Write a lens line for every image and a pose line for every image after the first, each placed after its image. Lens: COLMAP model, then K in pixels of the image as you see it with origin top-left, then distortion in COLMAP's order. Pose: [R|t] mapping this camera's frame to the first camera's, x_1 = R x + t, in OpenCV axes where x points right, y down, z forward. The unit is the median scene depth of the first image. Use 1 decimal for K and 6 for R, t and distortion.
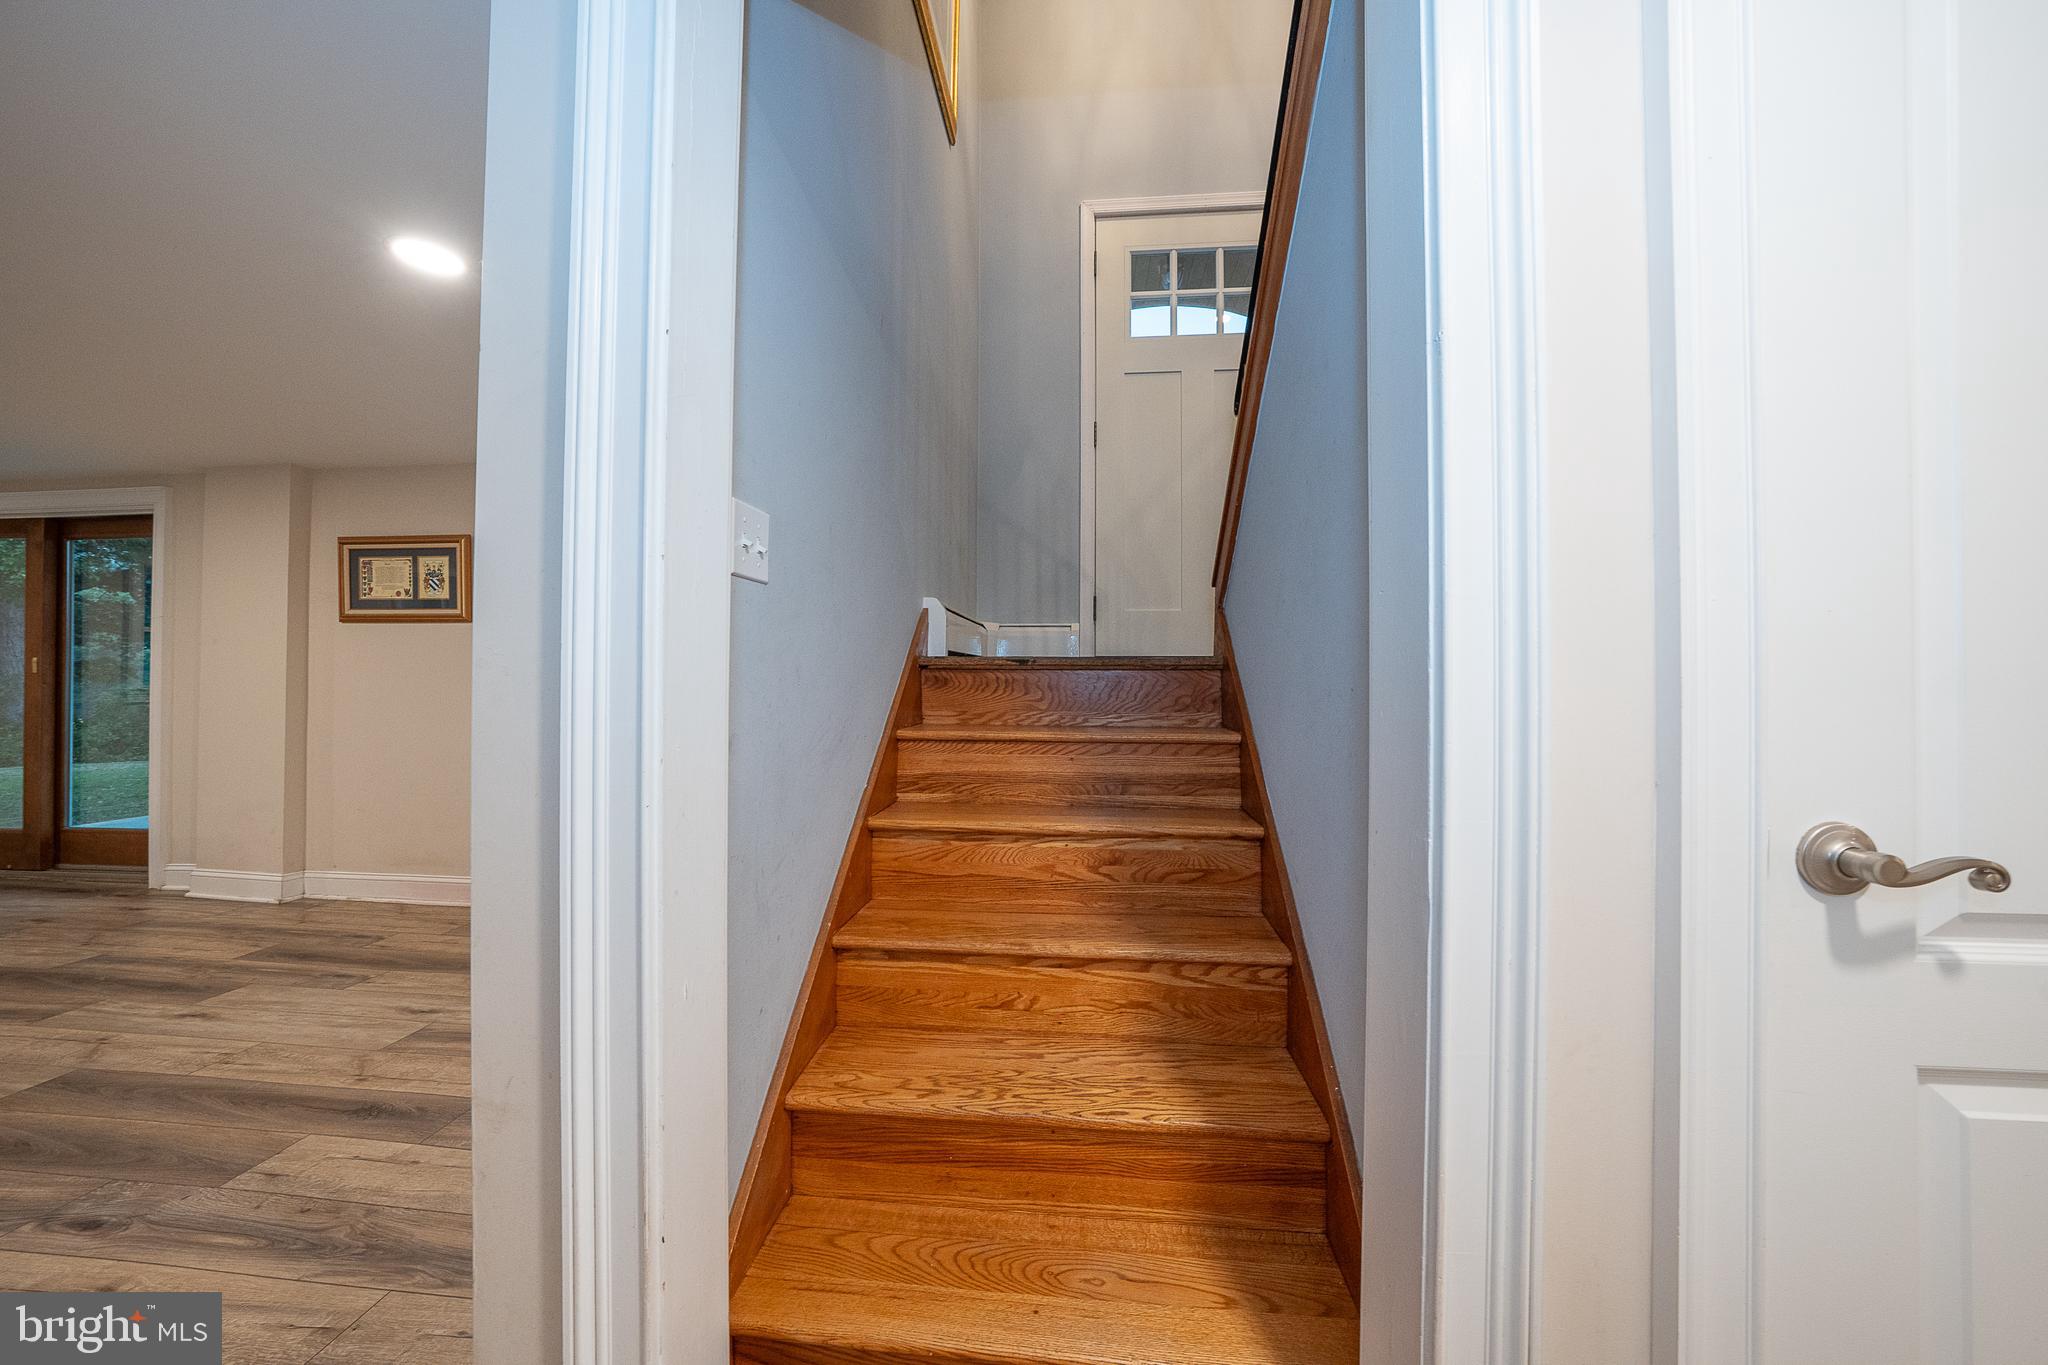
lens RADIAL K [[694.9, 0, 1019.7], [0, 694.9, 686.7], [0, 0, 1]] dist [-0.009816, 0.001460]
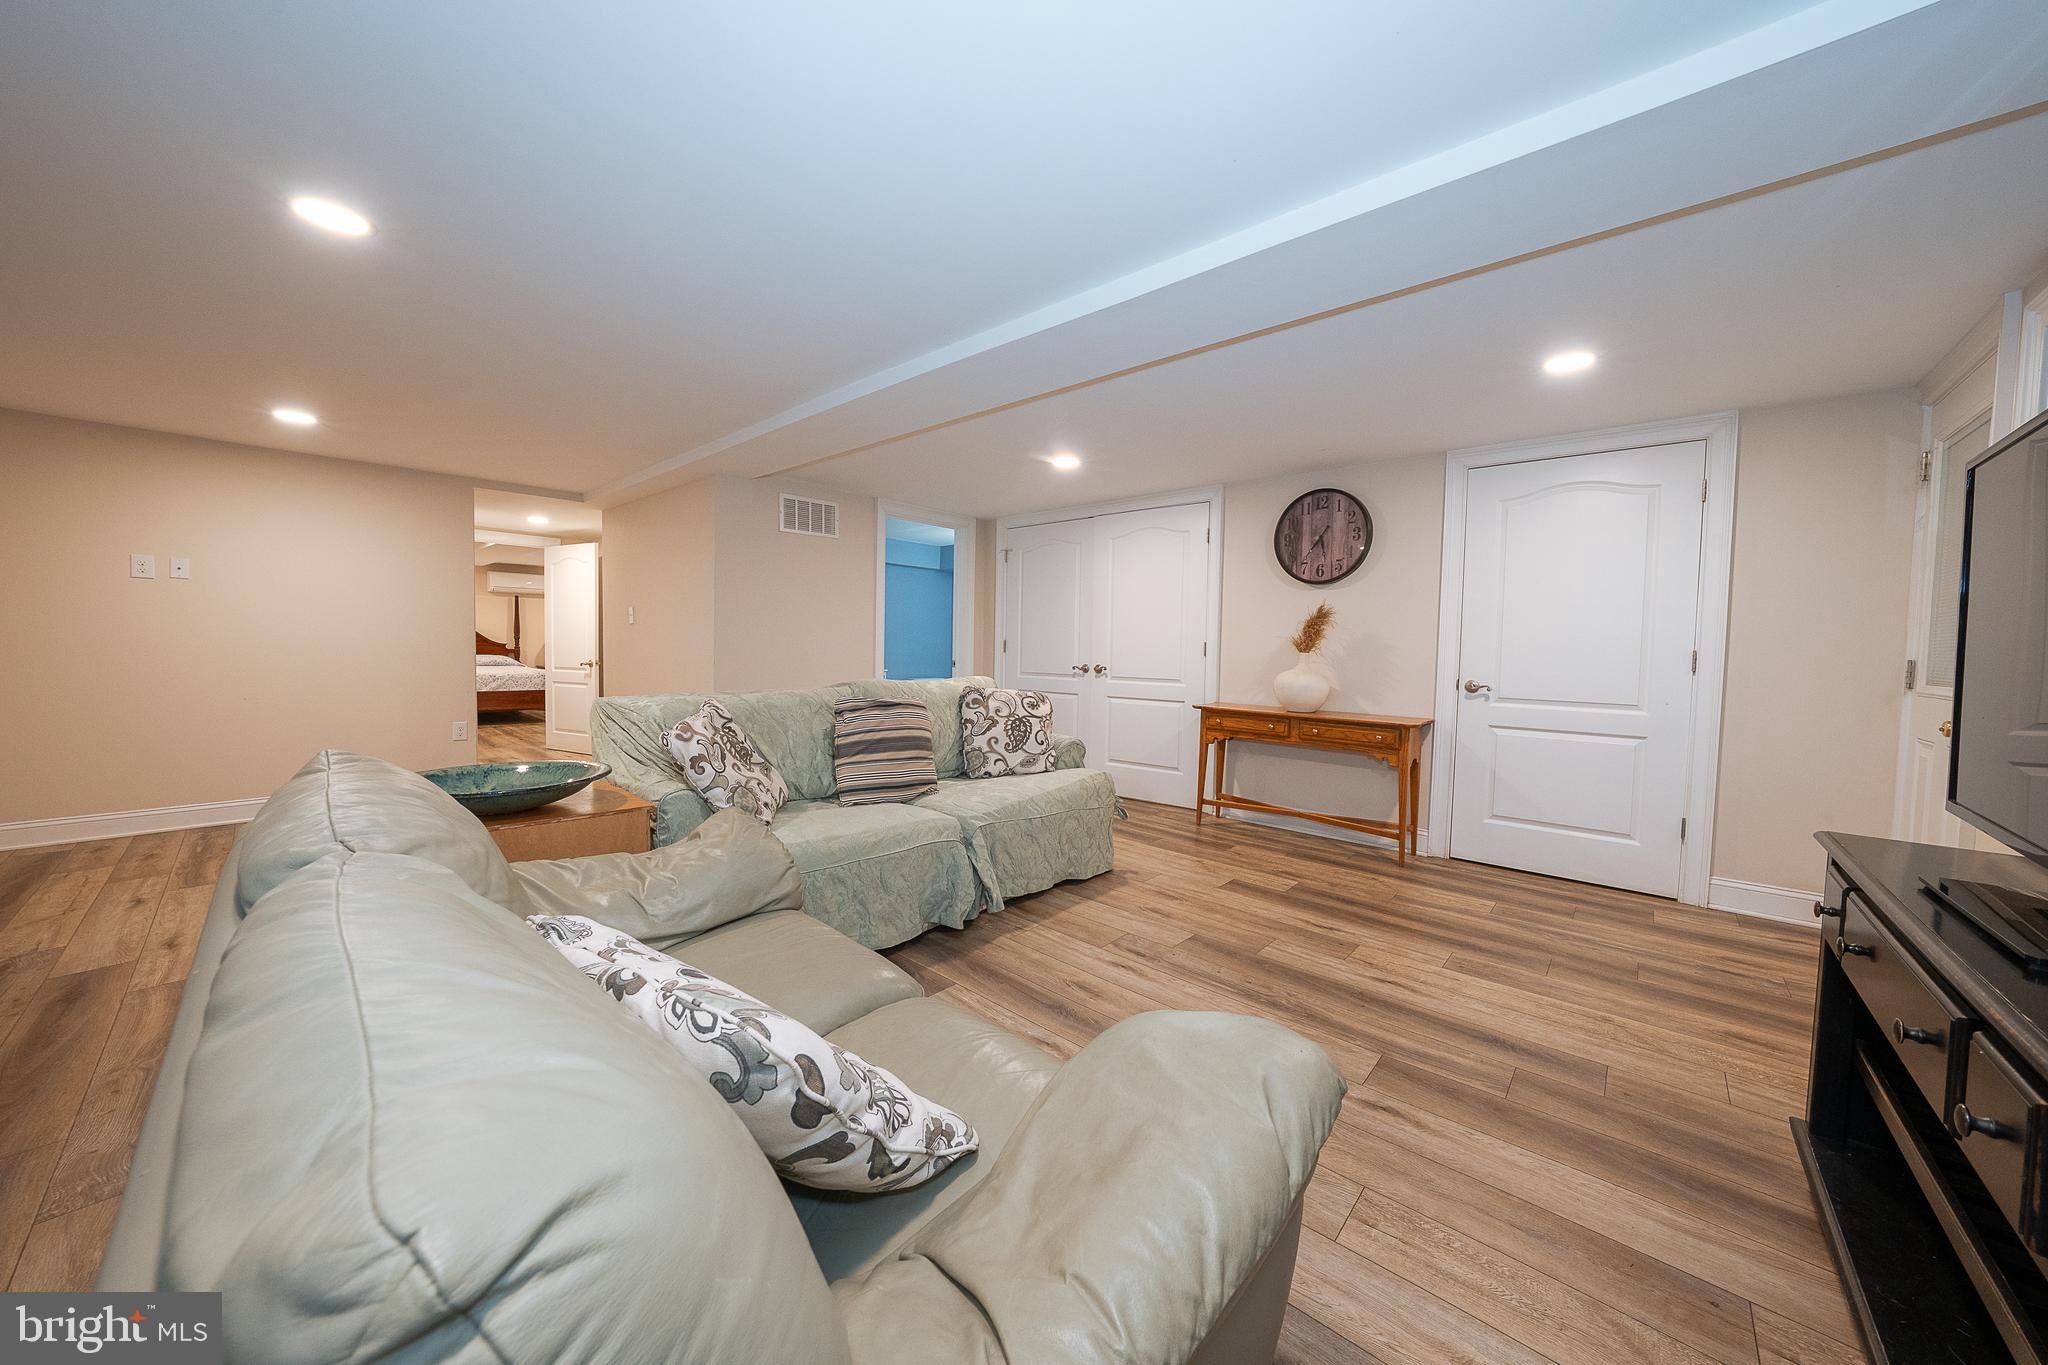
lens RADIAL K [[694.9, 0, 1008.0], [0, 694.9, 681.6], [0, 0, 1]] dist [-0.009816, 0.001460]
pose [[-0.797902, -0.050906, 0.600633, -1.874192], [-0.032110, 0.998602, 0.041980, -0.014532], [-0.601931, 0.014210, -0.798422, 0.690098]]
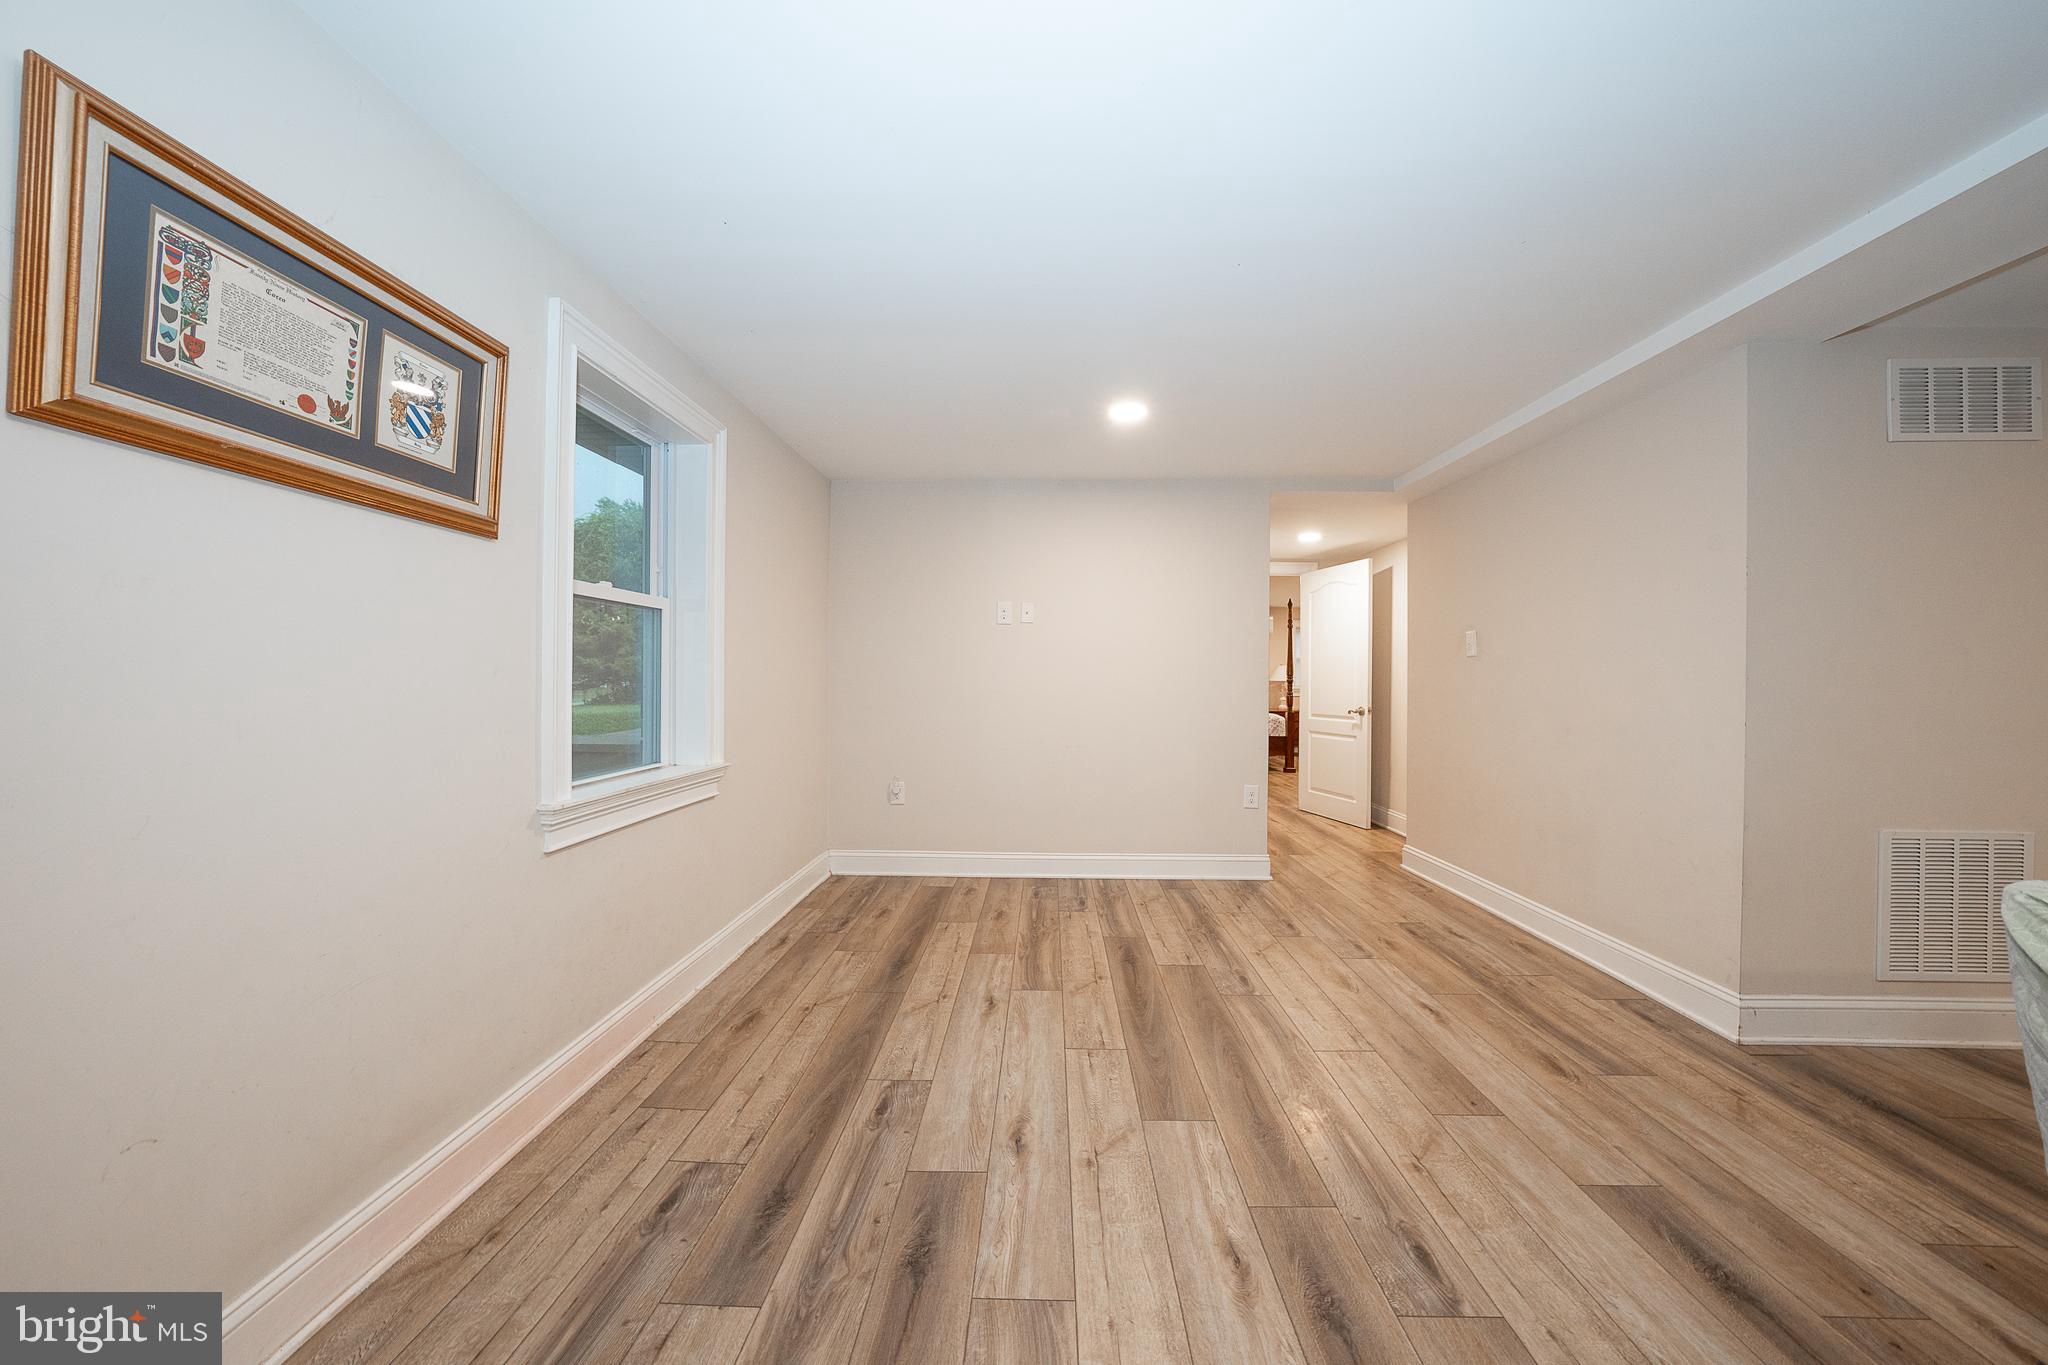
lens RADIAL K [[694.9, 0, 1028.6], [0, 694.9, 674.0], [0, 0, 1]] dist [-0.009816, 0.001460]
pose [[-0.067010, 0.000670, 0.997752, -1.261169], [-0.019889, 0.999800, -0.002007, -0.011703], [-0.997554, -0.019979, -0.066983, 0.680334]]
